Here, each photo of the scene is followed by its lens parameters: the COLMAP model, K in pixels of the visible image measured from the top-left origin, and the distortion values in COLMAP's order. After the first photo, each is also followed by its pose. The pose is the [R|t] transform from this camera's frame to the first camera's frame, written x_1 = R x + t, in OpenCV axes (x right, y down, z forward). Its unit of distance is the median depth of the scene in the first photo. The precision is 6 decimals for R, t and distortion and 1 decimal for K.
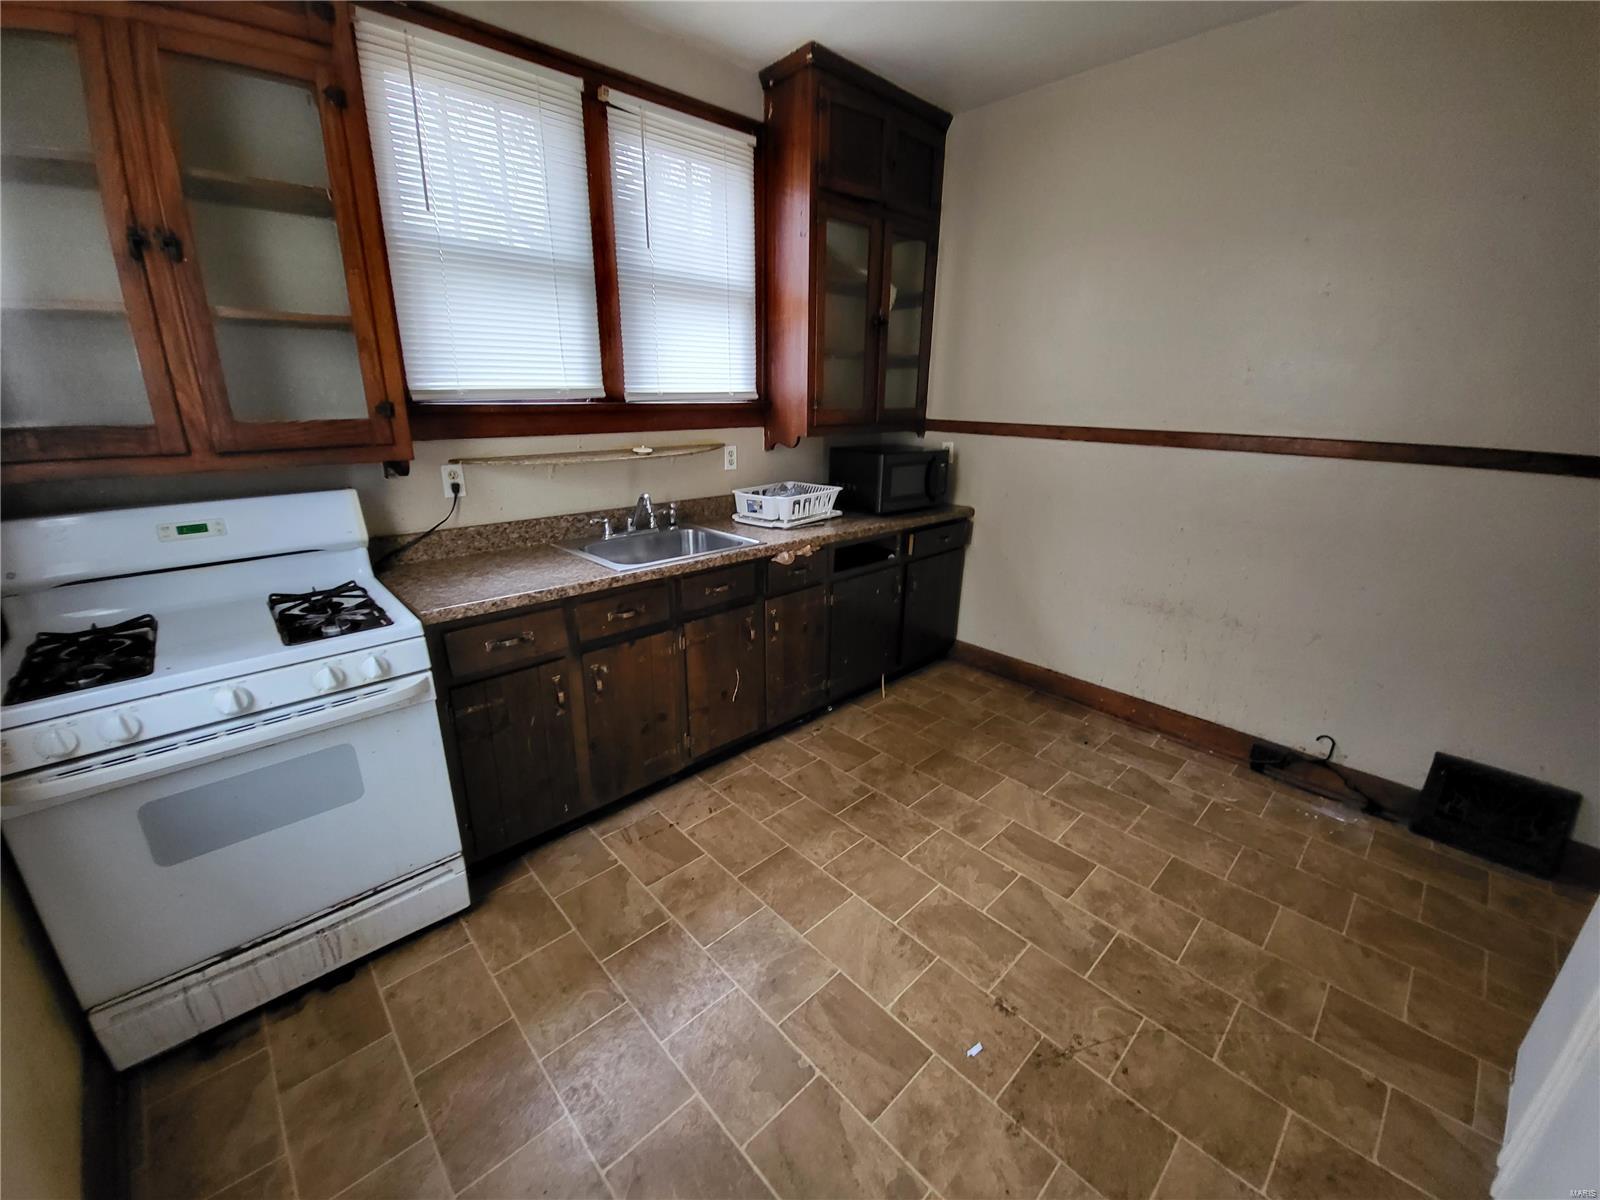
lens RADIAL K [[635.7, 0, 796.9], [0, 635.7, 591.4], [0, 0, 1]] dist [-0.005501, -0.007885]
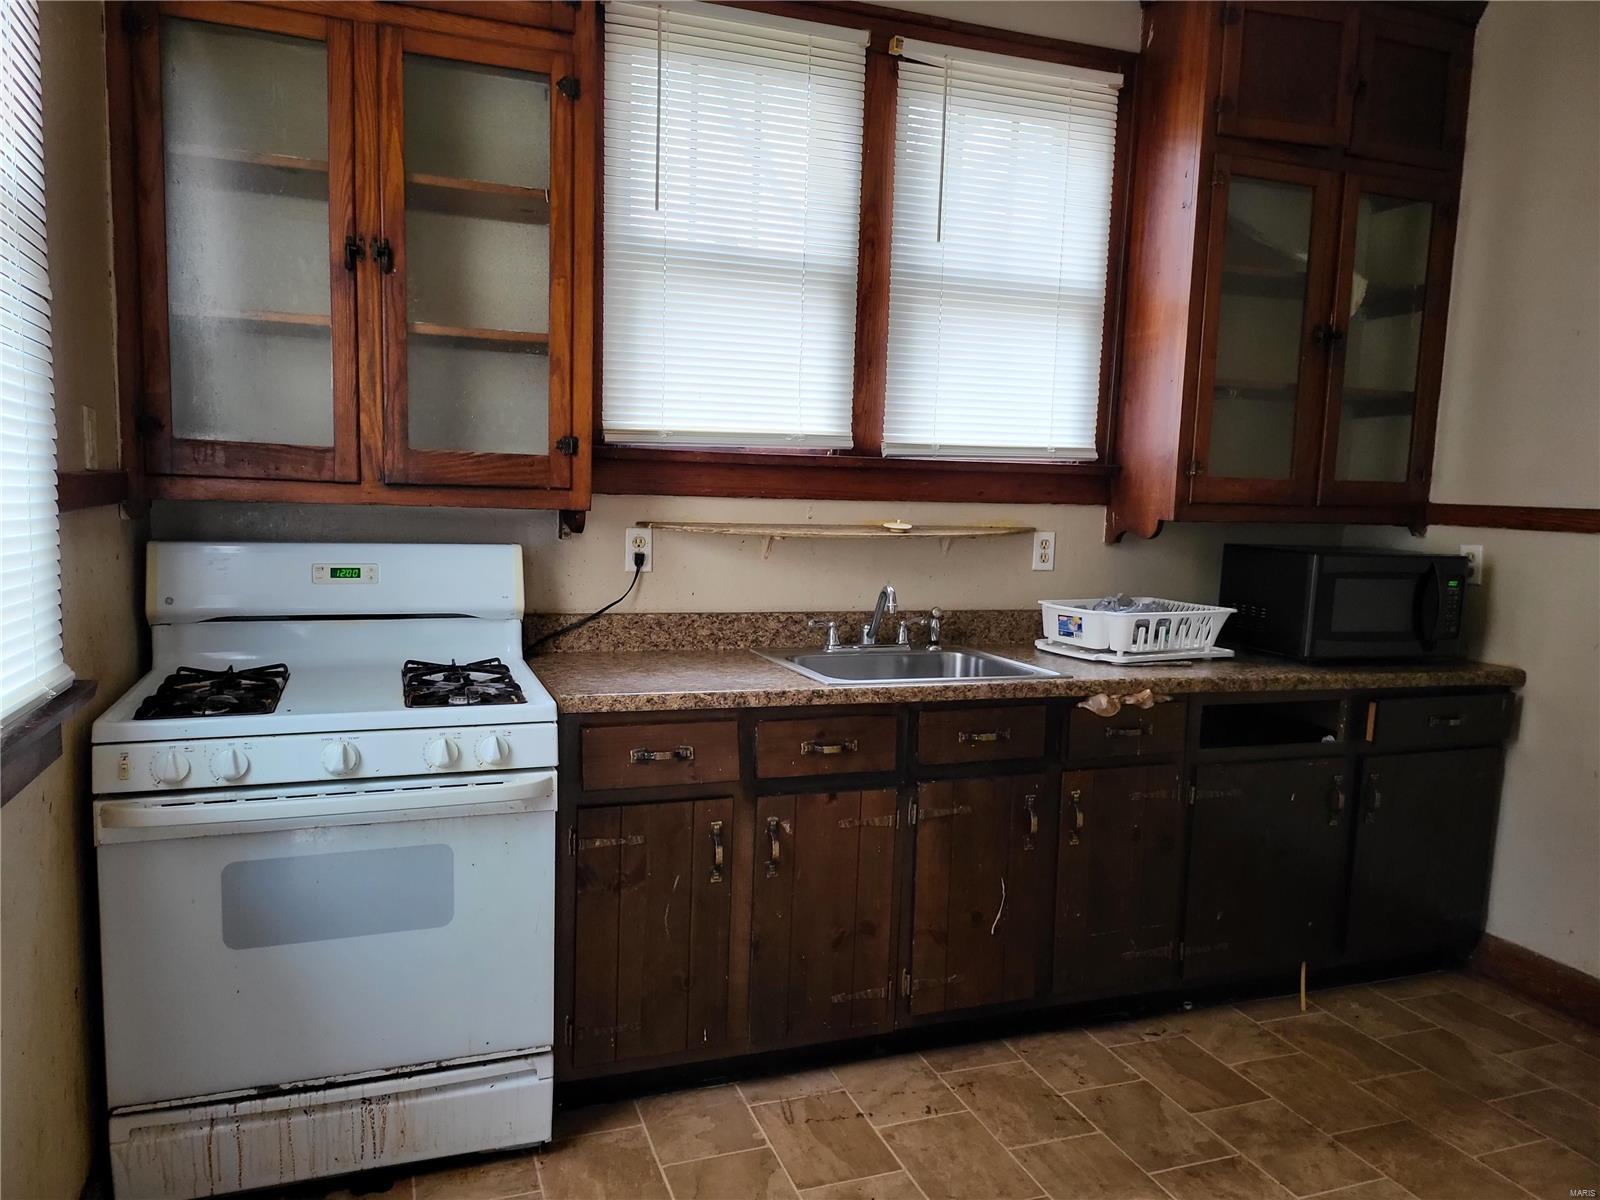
lens RADIAL K [[1122.9, 0, 776.7], [0, 1122.9, 616.1], [0, 0, 1]] dist [0.057729, -0.057452]
pose [[0.916495, 0.062787, -0.395088, 0.124385], [-0.138510, 0.976325, -0.166147, 0.092496], [0.375303, 0.206996, 0.903493, -0.103400]]
